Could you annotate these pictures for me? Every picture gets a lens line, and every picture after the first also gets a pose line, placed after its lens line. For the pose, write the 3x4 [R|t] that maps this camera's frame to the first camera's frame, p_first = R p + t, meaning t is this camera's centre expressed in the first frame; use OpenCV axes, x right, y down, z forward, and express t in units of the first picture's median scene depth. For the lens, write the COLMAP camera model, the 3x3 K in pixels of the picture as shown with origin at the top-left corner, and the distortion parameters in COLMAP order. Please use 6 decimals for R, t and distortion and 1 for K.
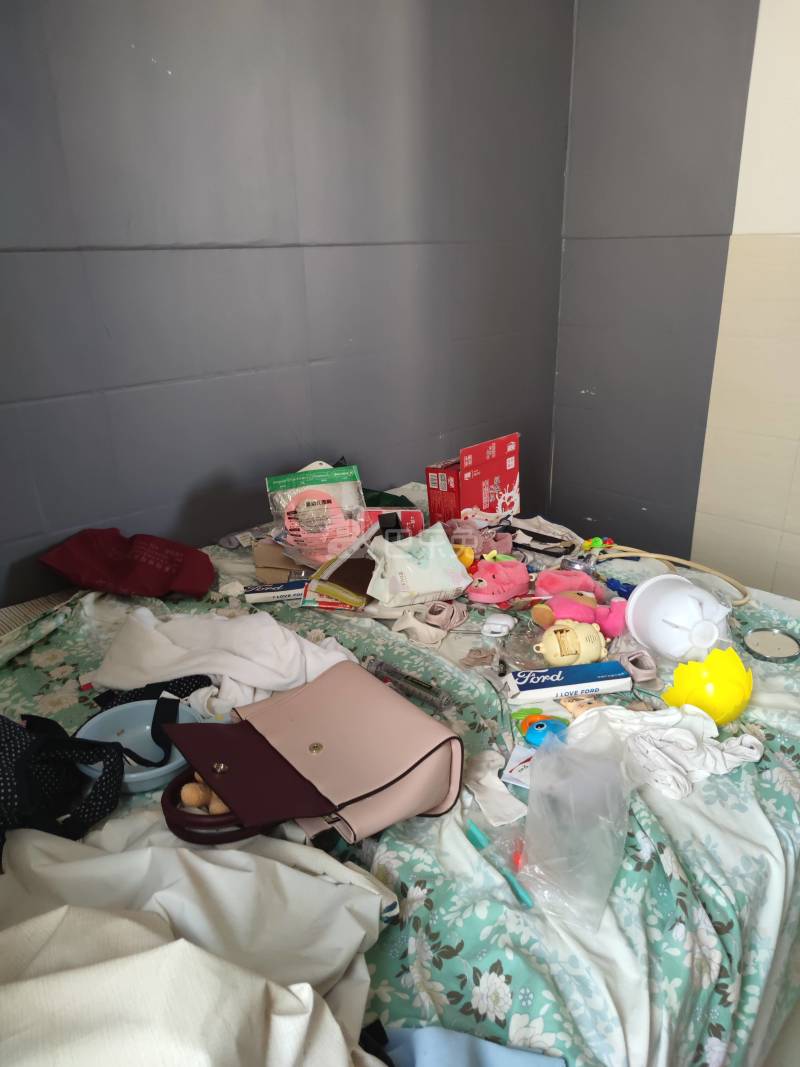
lens RADIAL K [[758.3, 0, 394.1], [0, 758.3, 533.7], [0, 0, 1]] dist [0.062953, -0.056996]
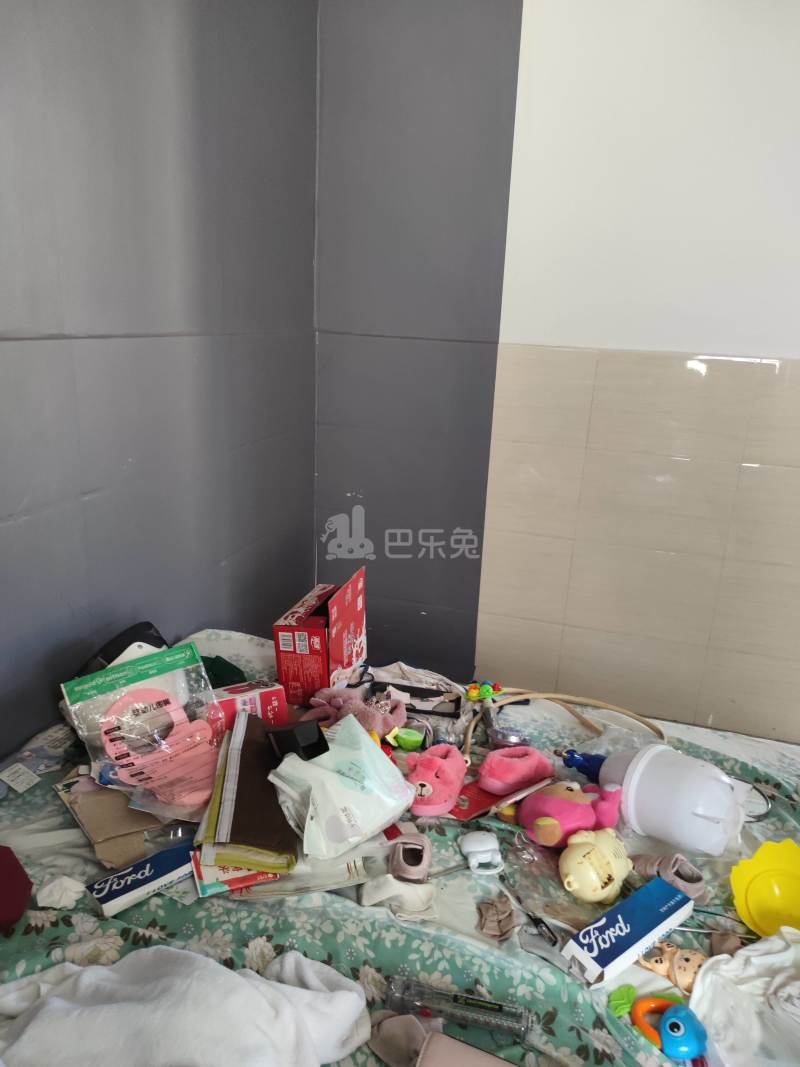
lens RADIAL K [[758.3, 0, 402.4], [0, 758.3, 529.6], [0, 0, 1]] dist [0.062953, -0.056996]
pose [[0.864352, -0.077198, 0.496926, -0.233398], [0.115692, 0.992168, -0.047100, -0.139958], [-0.489398, 0.098202, 0.866514, 0.269399]]
